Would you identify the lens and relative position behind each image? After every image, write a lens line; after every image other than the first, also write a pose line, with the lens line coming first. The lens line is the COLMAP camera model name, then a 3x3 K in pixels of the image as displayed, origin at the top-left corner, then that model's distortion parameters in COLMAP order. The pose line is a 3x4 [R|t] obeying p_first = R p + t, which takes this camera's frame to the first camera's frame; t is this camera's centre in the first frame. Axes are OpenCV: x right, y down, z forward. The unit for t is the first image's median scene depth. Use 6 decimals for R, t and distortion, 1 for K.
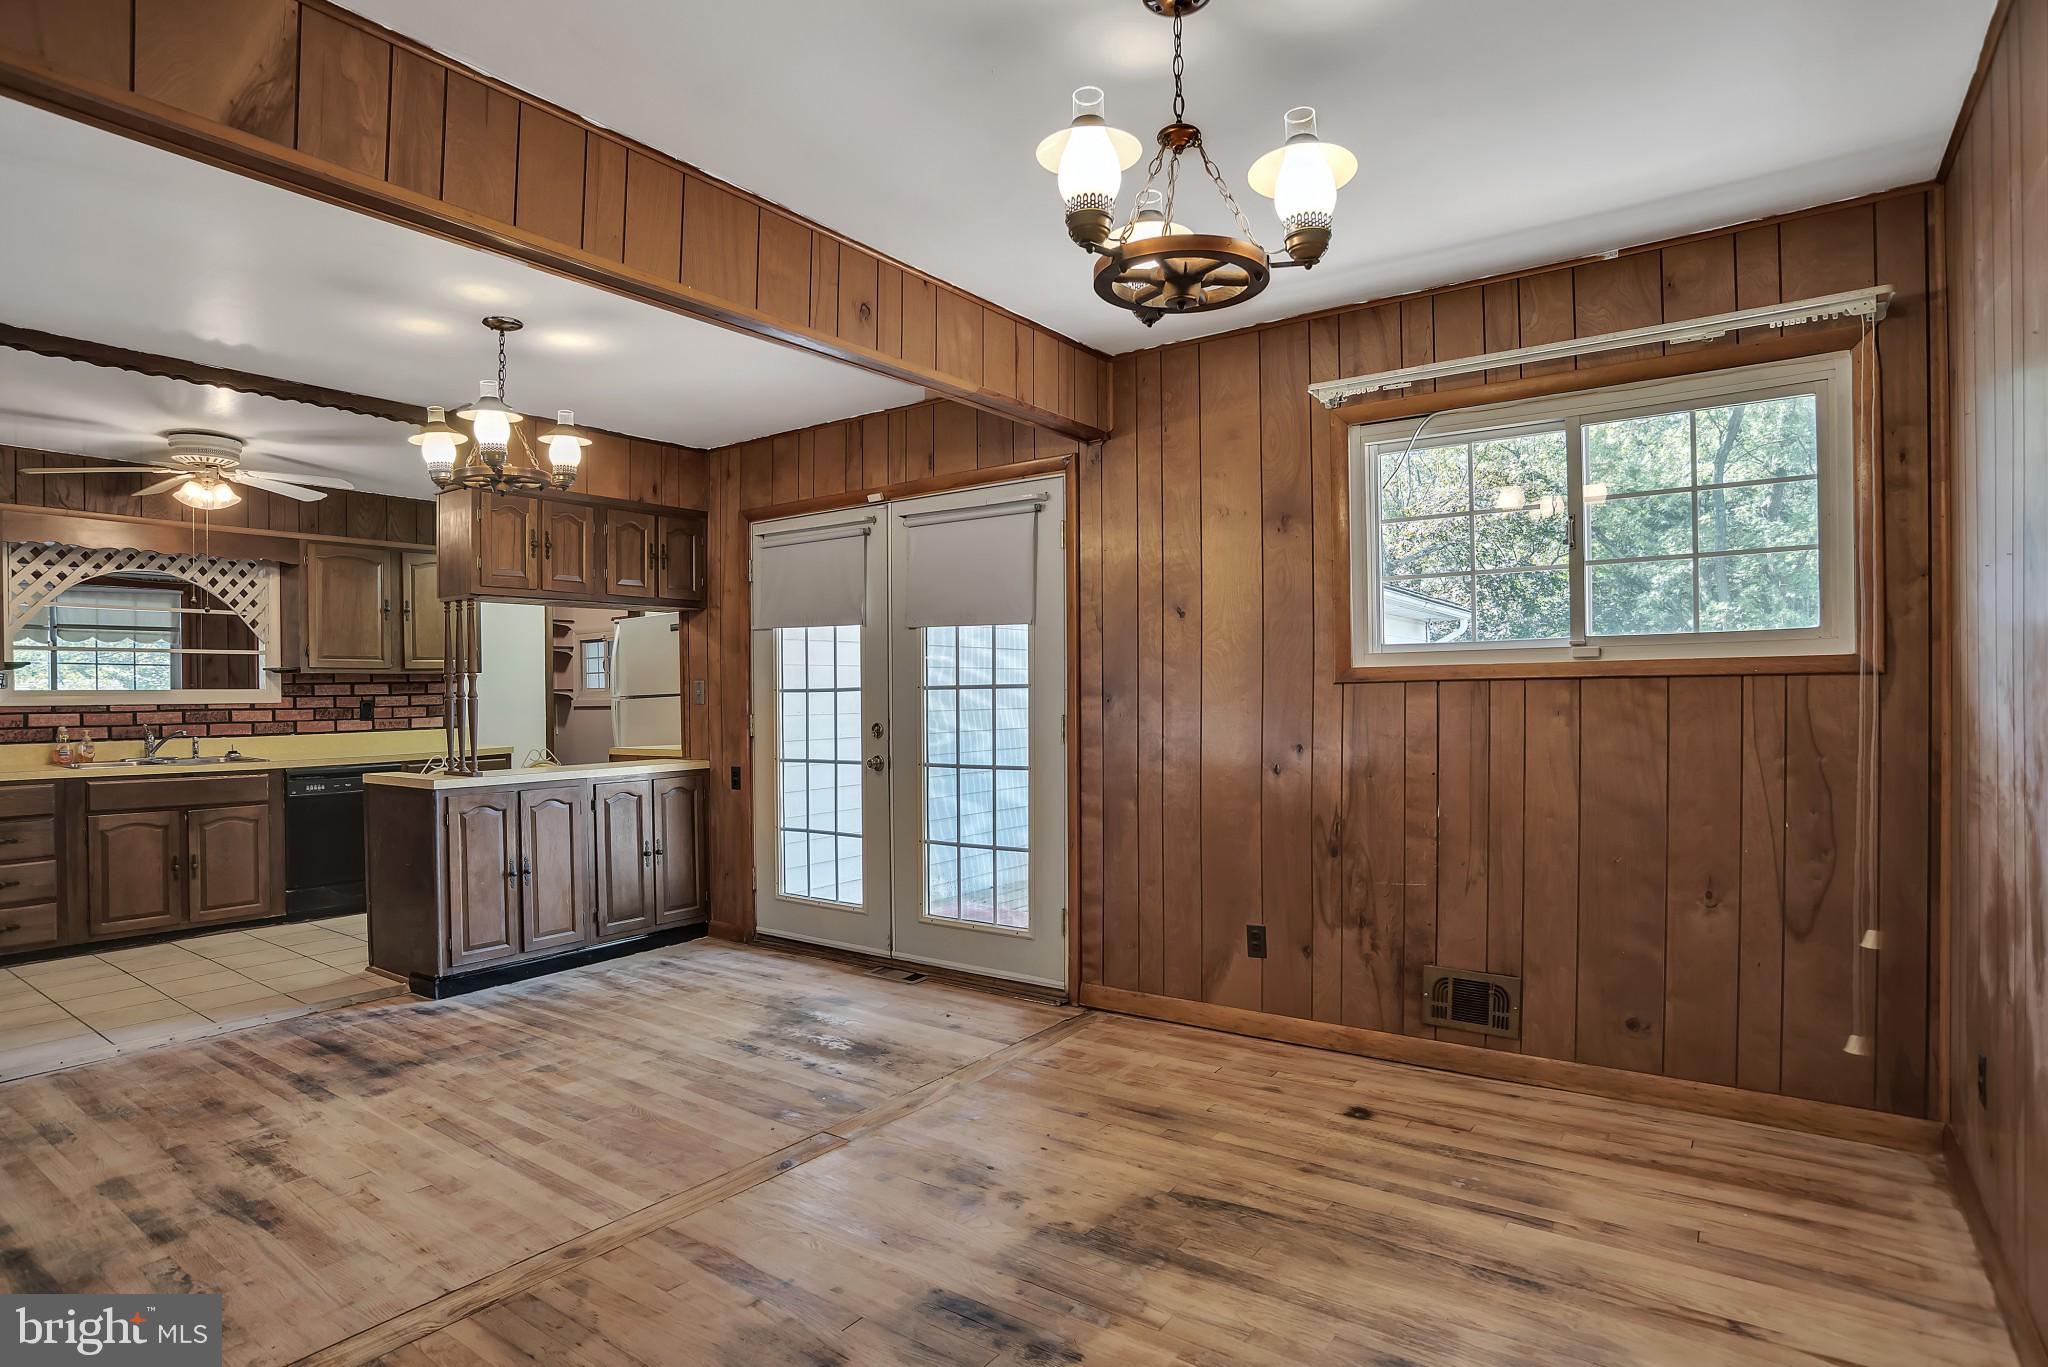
lens RADIAL K [[1067.9, 0, 1010.3], [0, 1067.9, 692.5], [0, 0, 1]] dist [-0.101046, 0.044501]
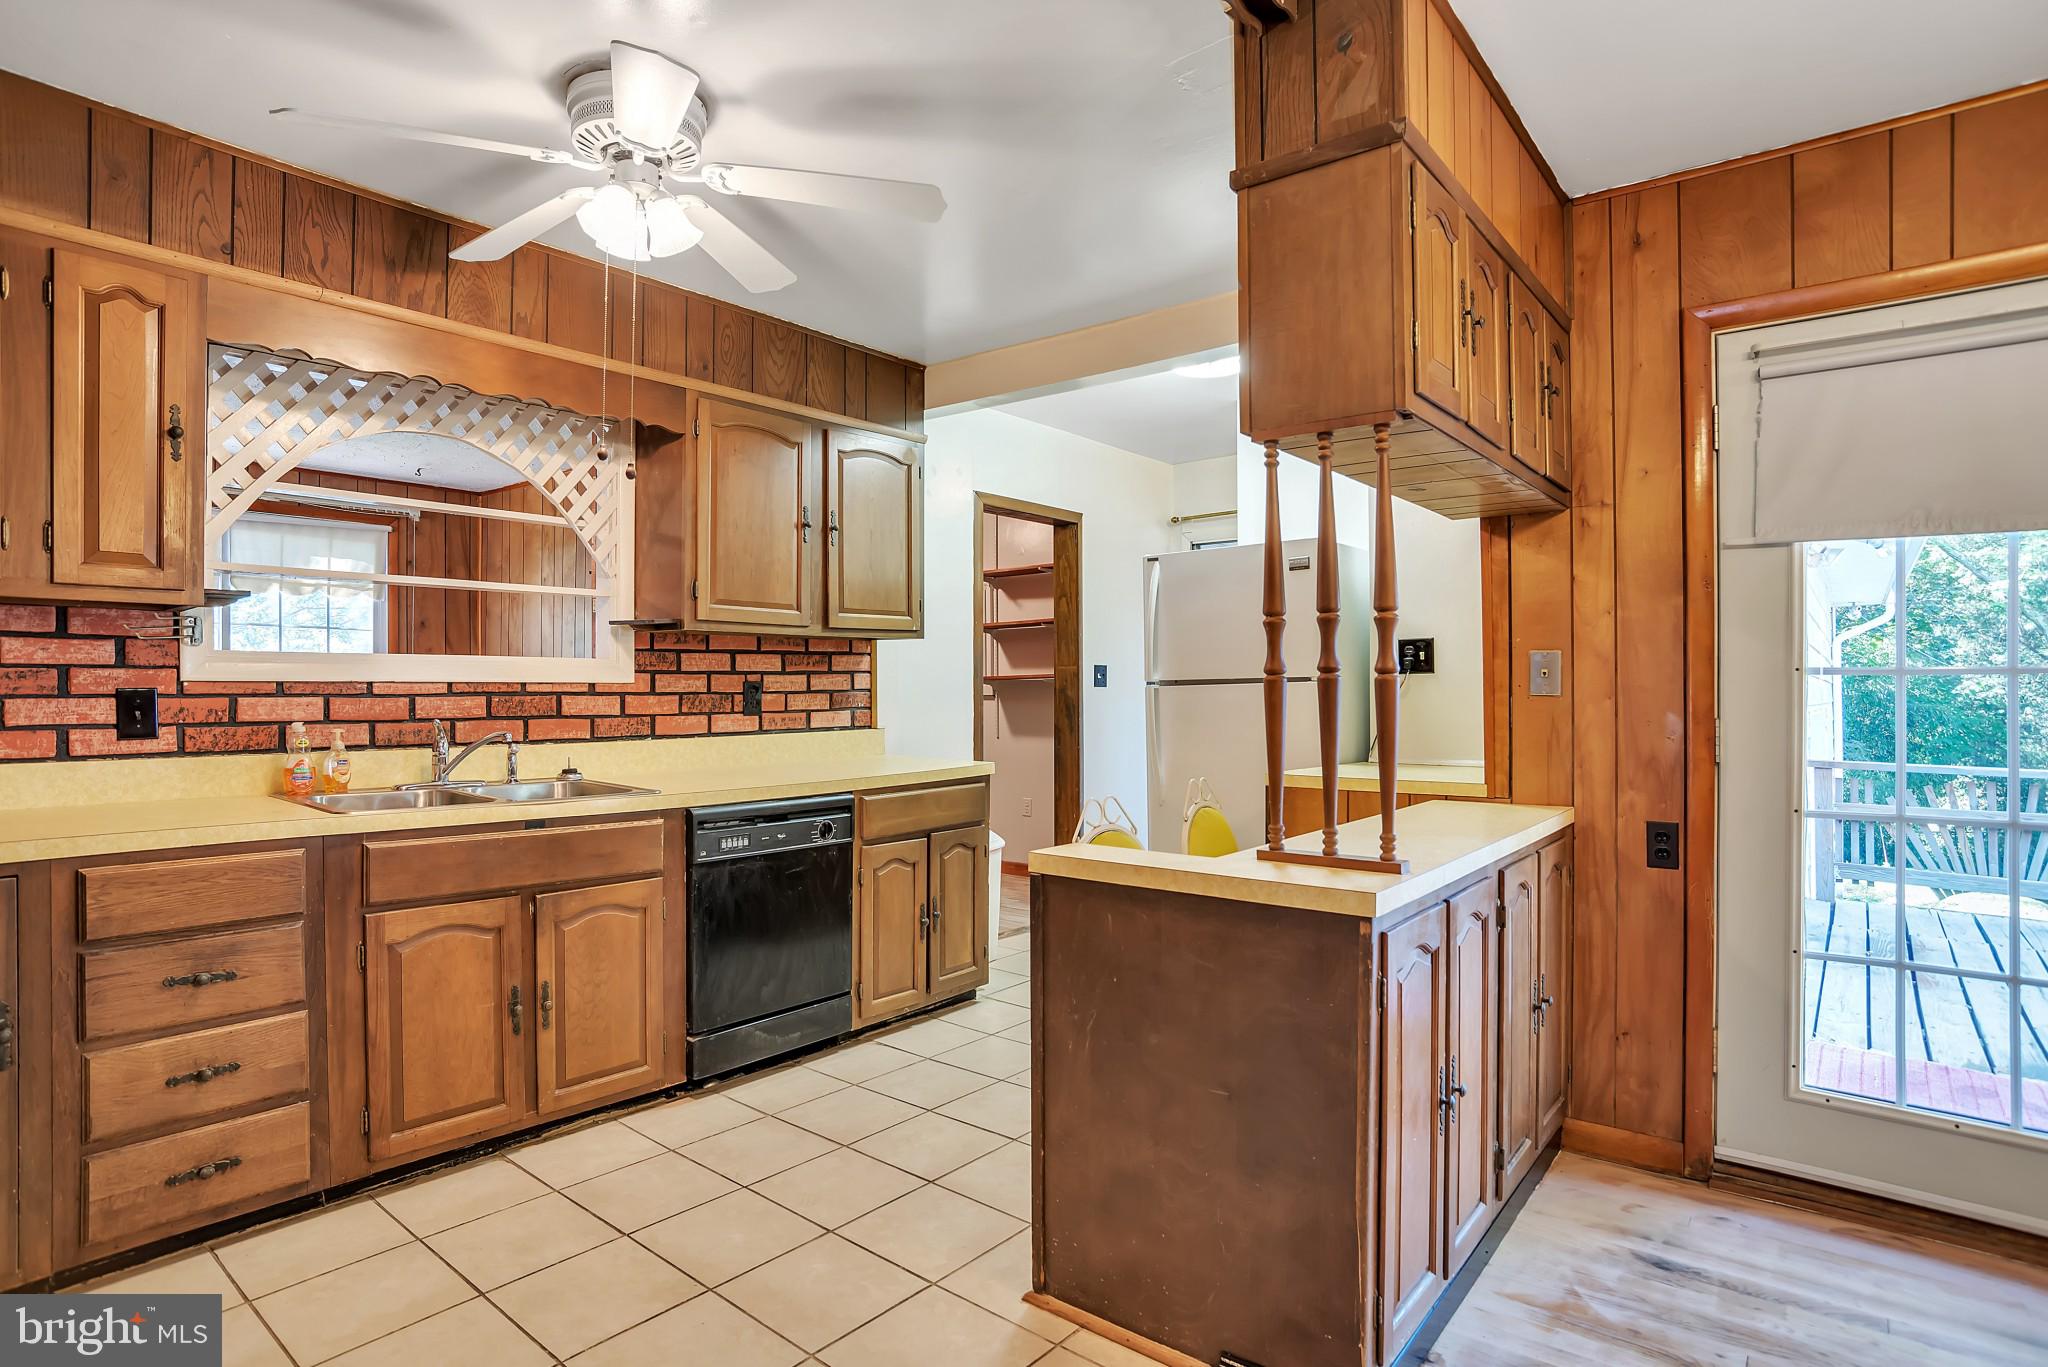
lens RADIAL K [[1067.9, 0, 1010.3], [0, 1067.9, 692.5], [0, 0, 1]] dist [-0.101046, 0.044501]
pose [[0.997146, 0.013382, -0.074298, -0.690560], [-0.012973, 0.999898, 0.005988, 0.013660], [0.074370, -0.005007, 0.997218, 0.648449]]
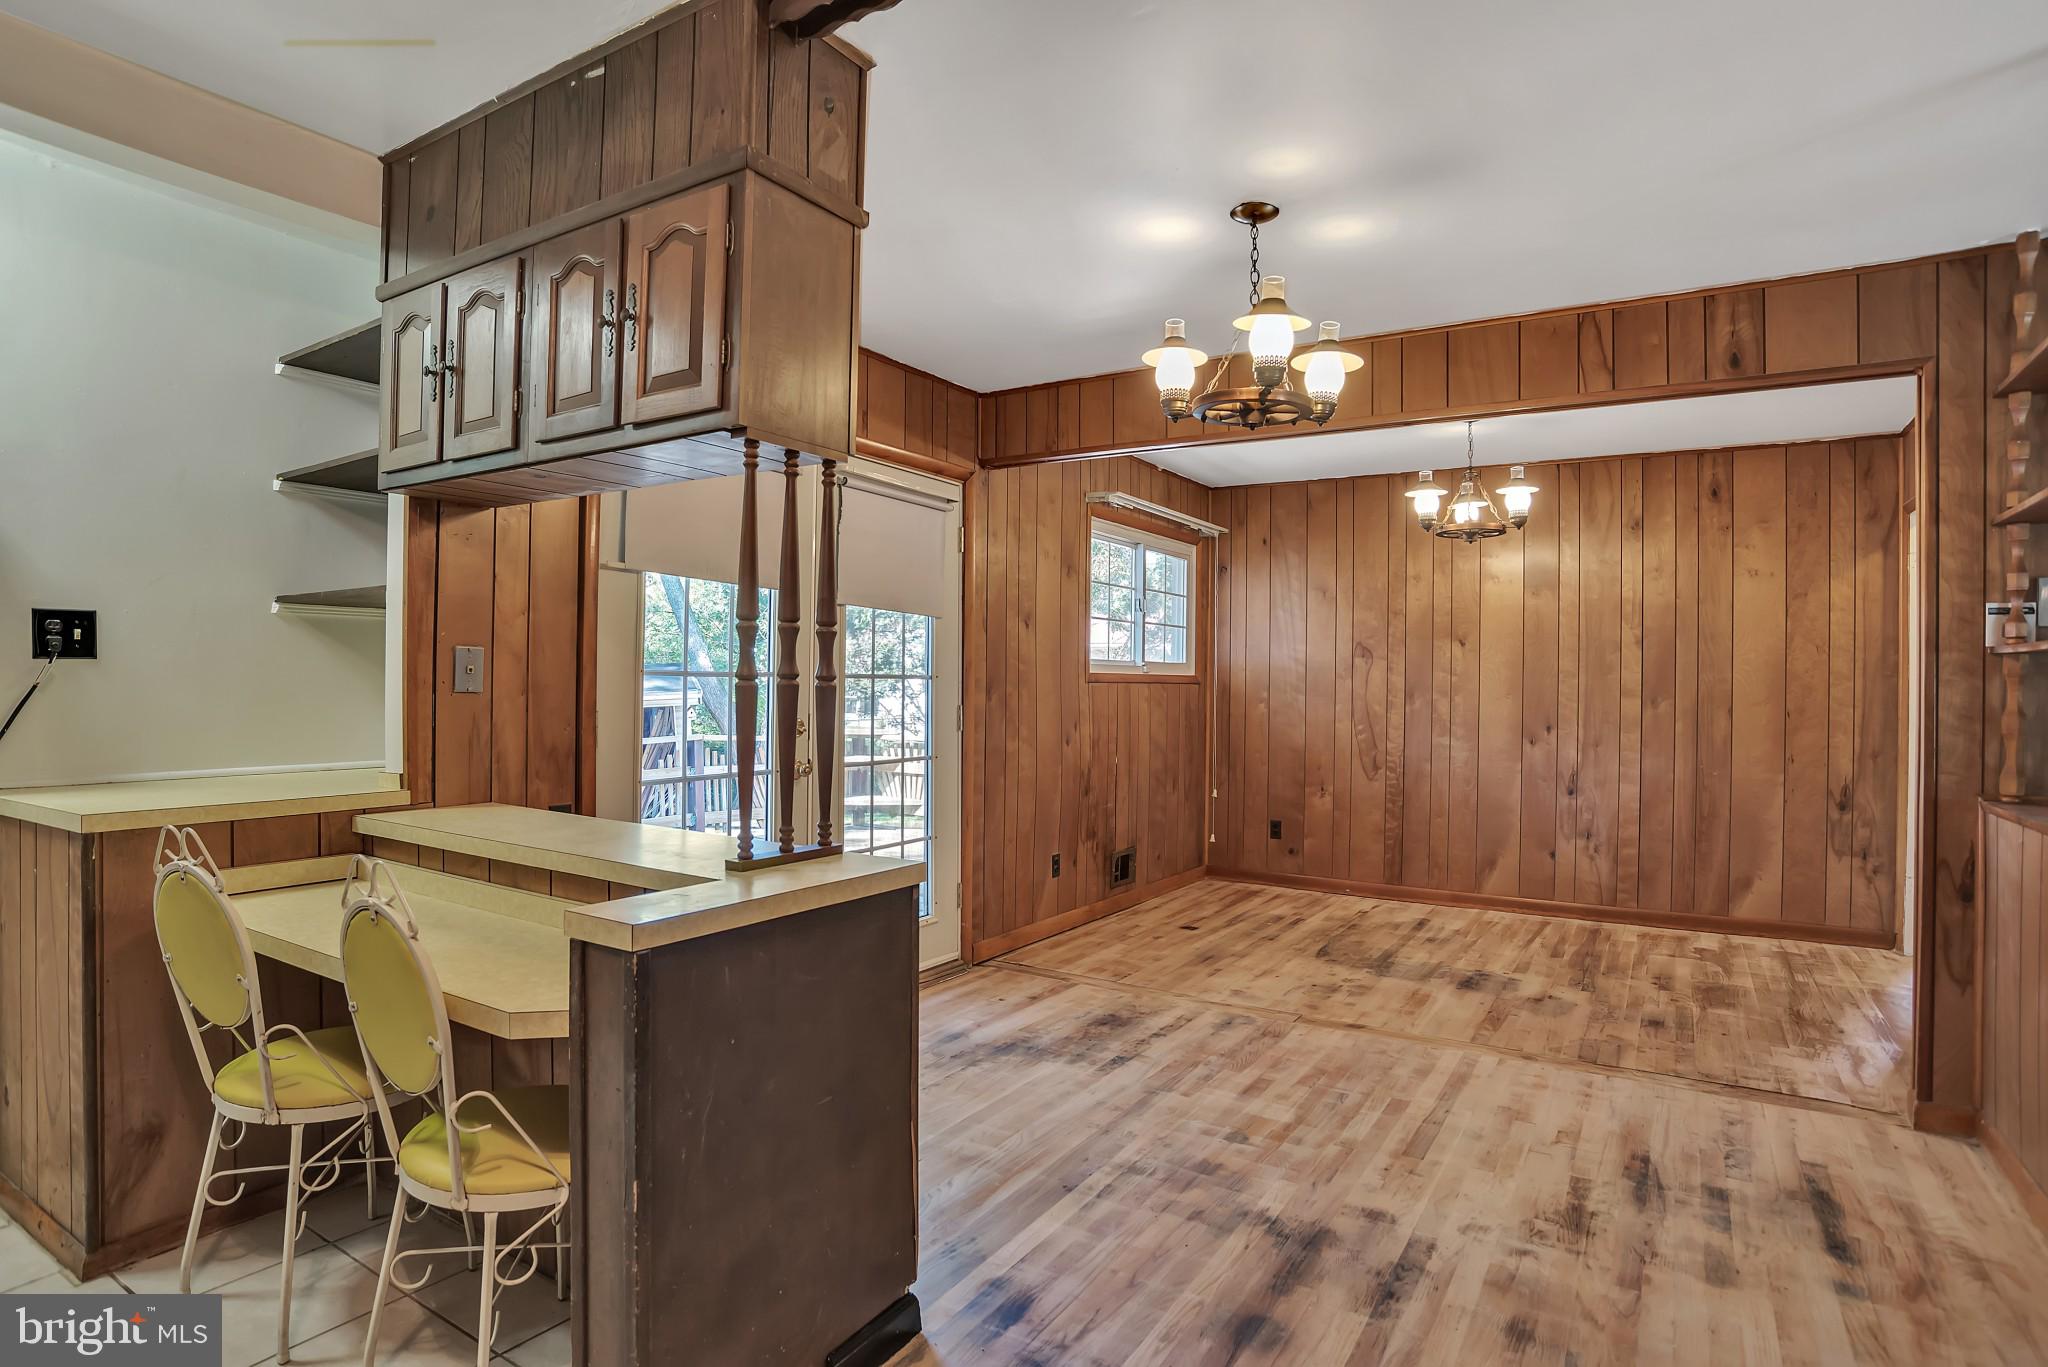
lens RADIAL K [[1075.2, 0, 1024.0], [0, 1075.2, 683.5], [0, 0, 1]] dist [-0.097814, 0.048841]
pose [[-0.062675, 0.011699, 0.997965, -1.078834], [-0.016083, 0.999790, -0.012731, 0.012190], [-0.997904, -0.016848, -0.062474, 1.034815]]
